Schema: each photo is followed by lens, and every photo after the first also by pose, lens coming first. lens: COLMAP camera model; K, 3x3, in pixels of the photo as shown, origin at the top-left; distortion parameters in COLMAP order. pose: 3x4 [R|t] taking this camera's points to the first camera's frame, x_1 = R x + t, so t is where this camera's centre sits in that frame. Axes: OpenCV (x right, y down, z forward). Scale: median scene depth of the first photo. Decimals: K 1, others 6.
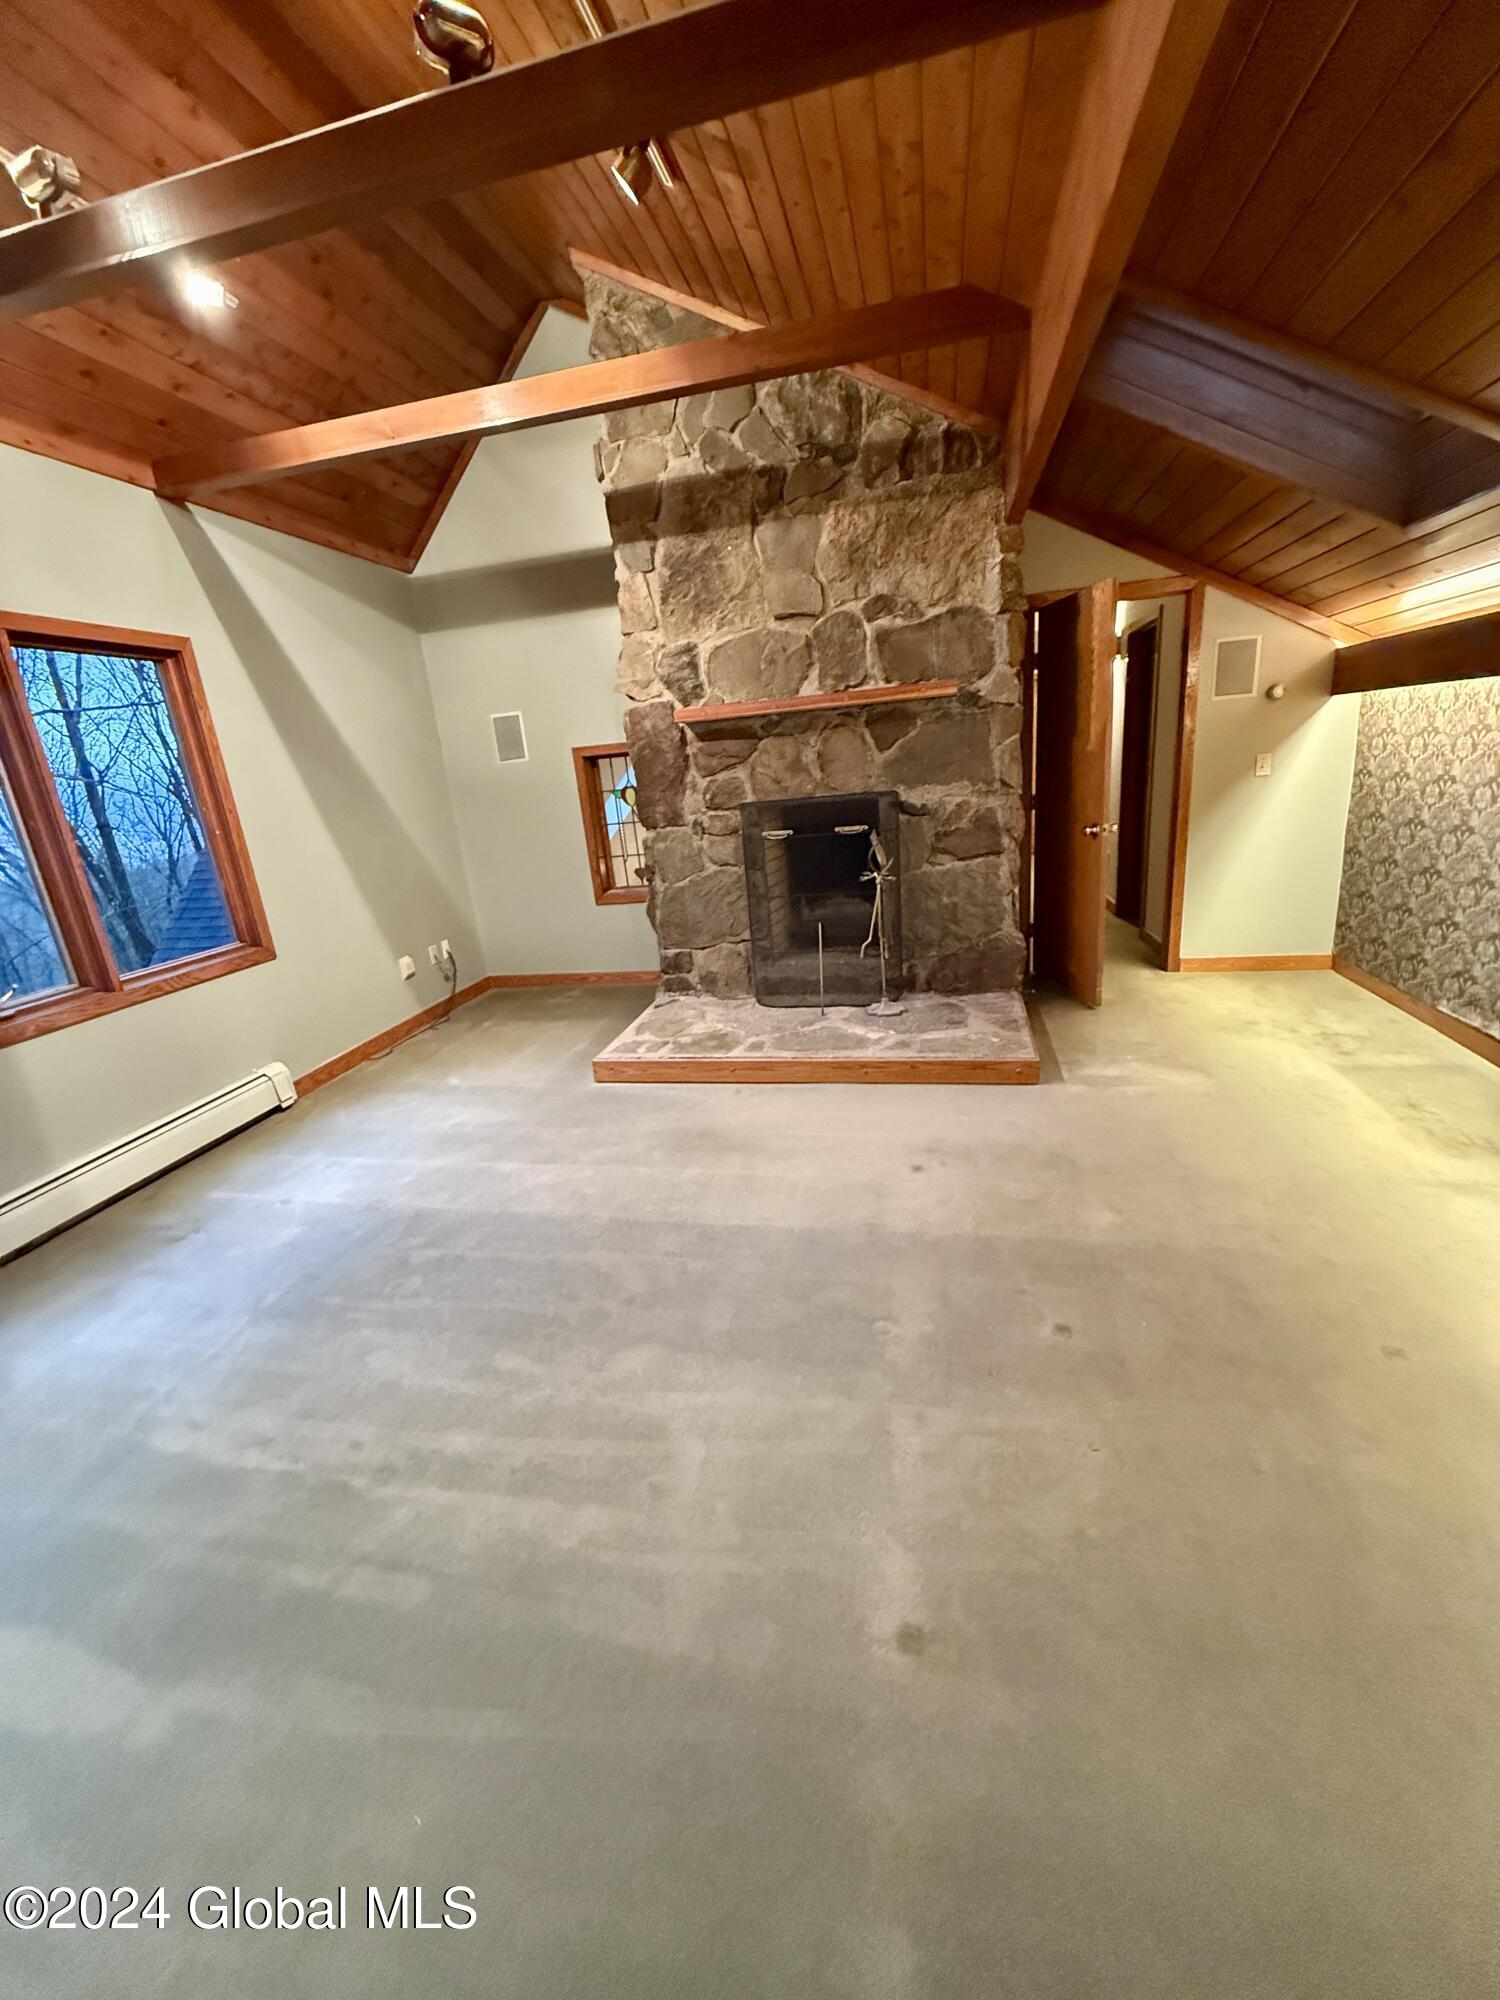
lens RADIAL K [[798.7, 0, 750.6], [0, 798.7, 996.8], [0, 0, 1]] dist [-0.001729, 0.000855]
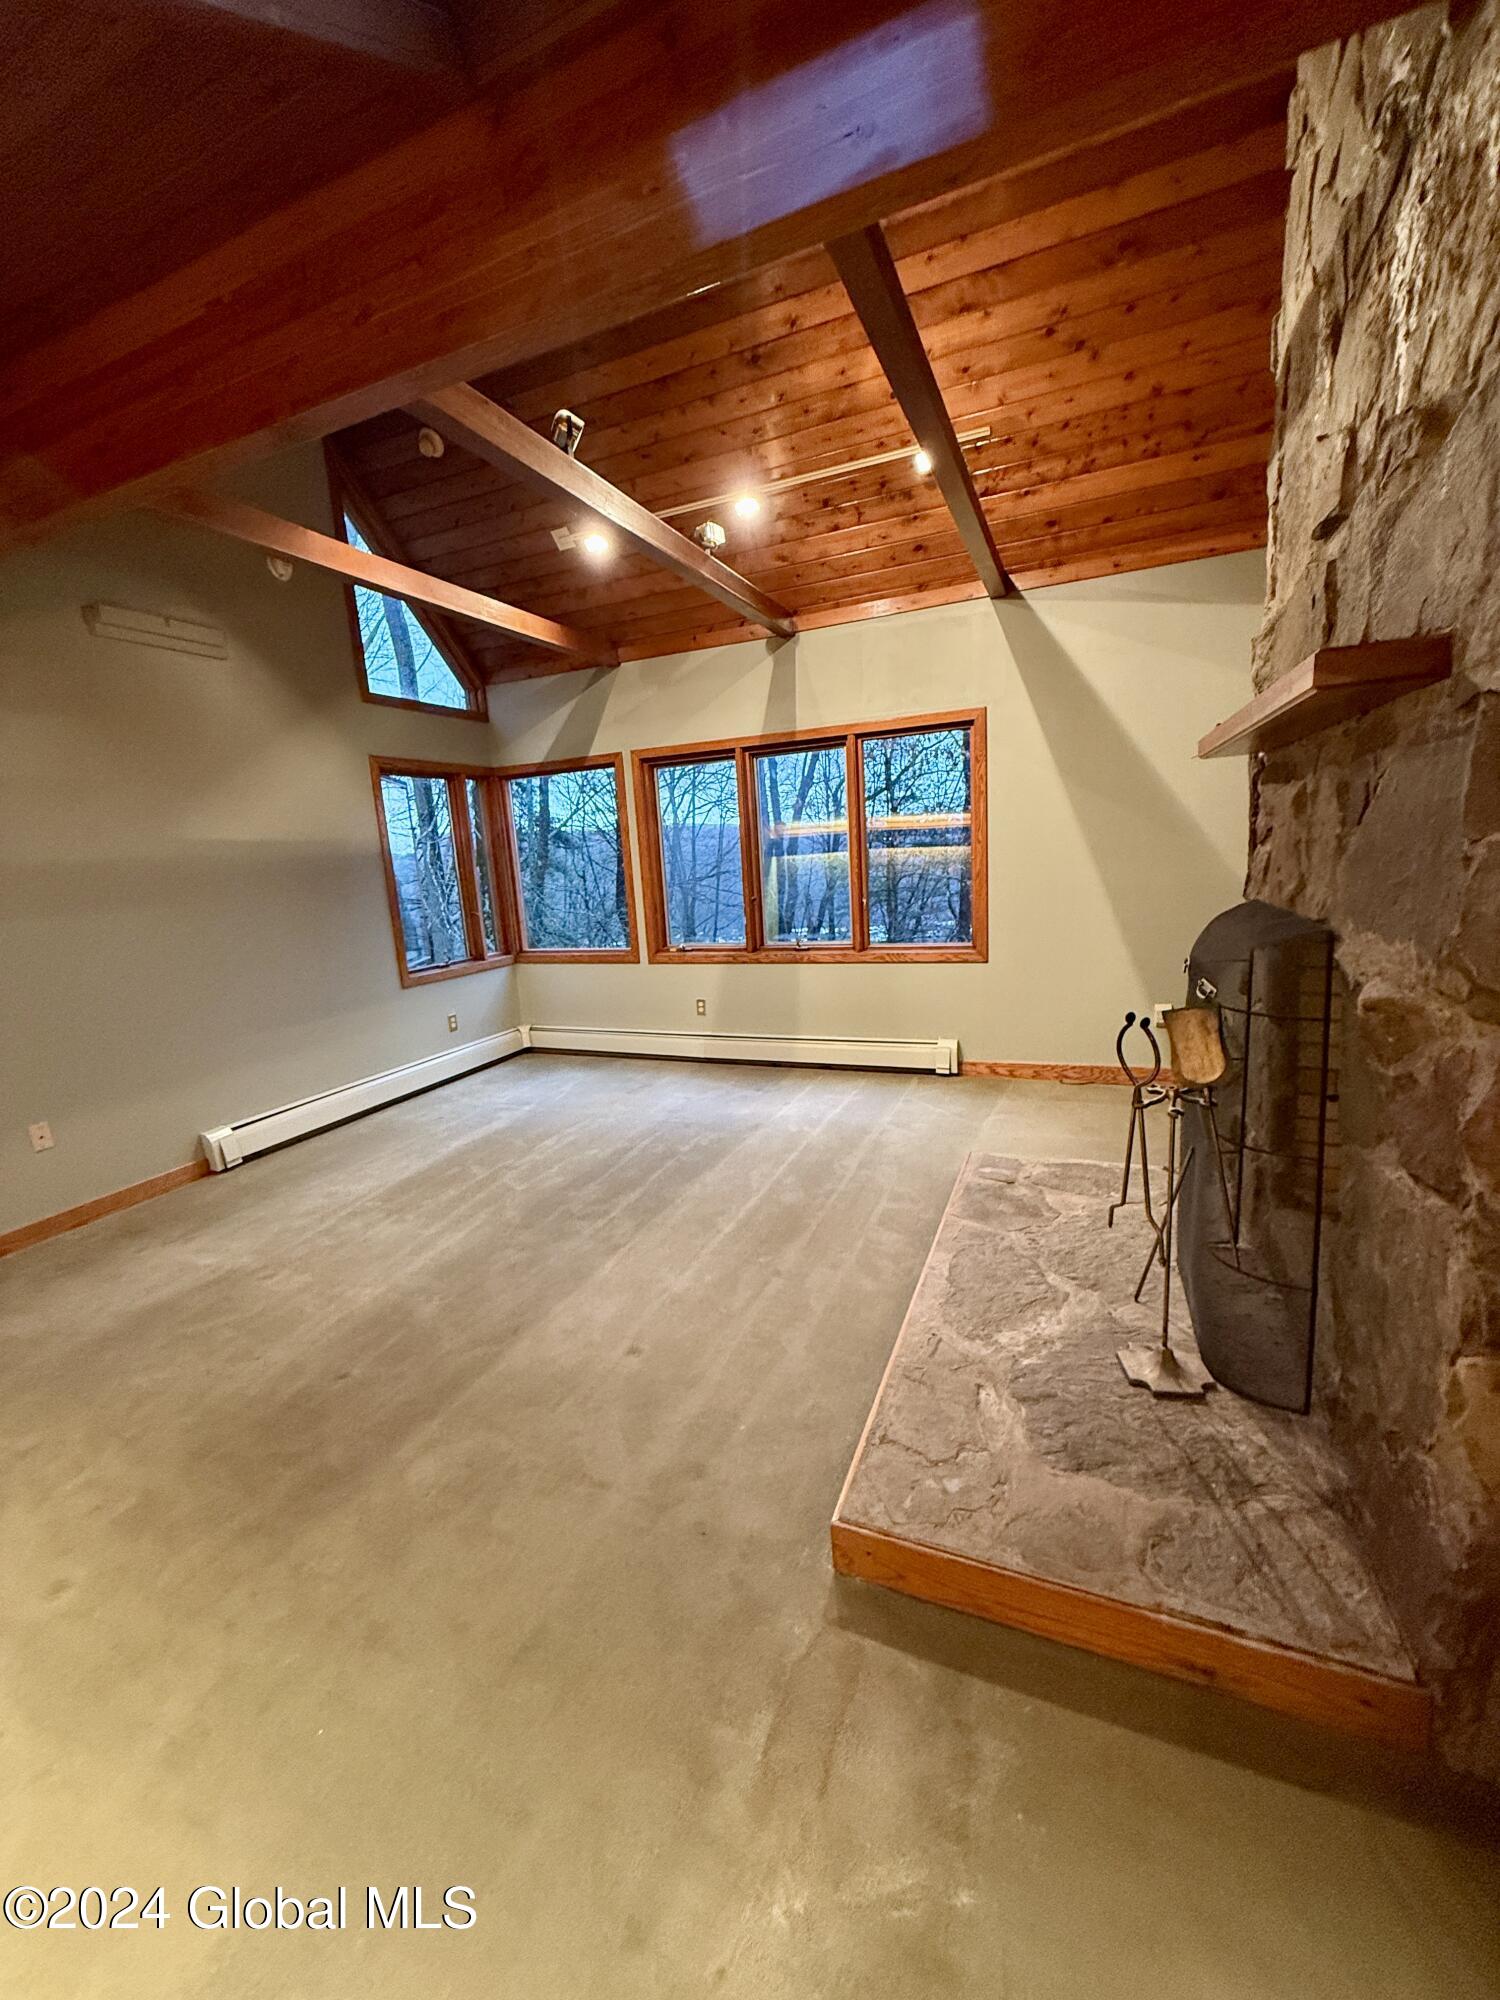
lens RADIAL K [[798.7, 0, 746.4], [0, 798.7, 999.8], [0, 0, 1]] dist [-0.001729, 0.000855]
pose [[-0.185732, 0.274742, -0.943409, 0.661790], [-0.201318, 0.929107, 0.310211, -0.312529], [0.961756, 0.247542, -0.117254, 0.839944]]
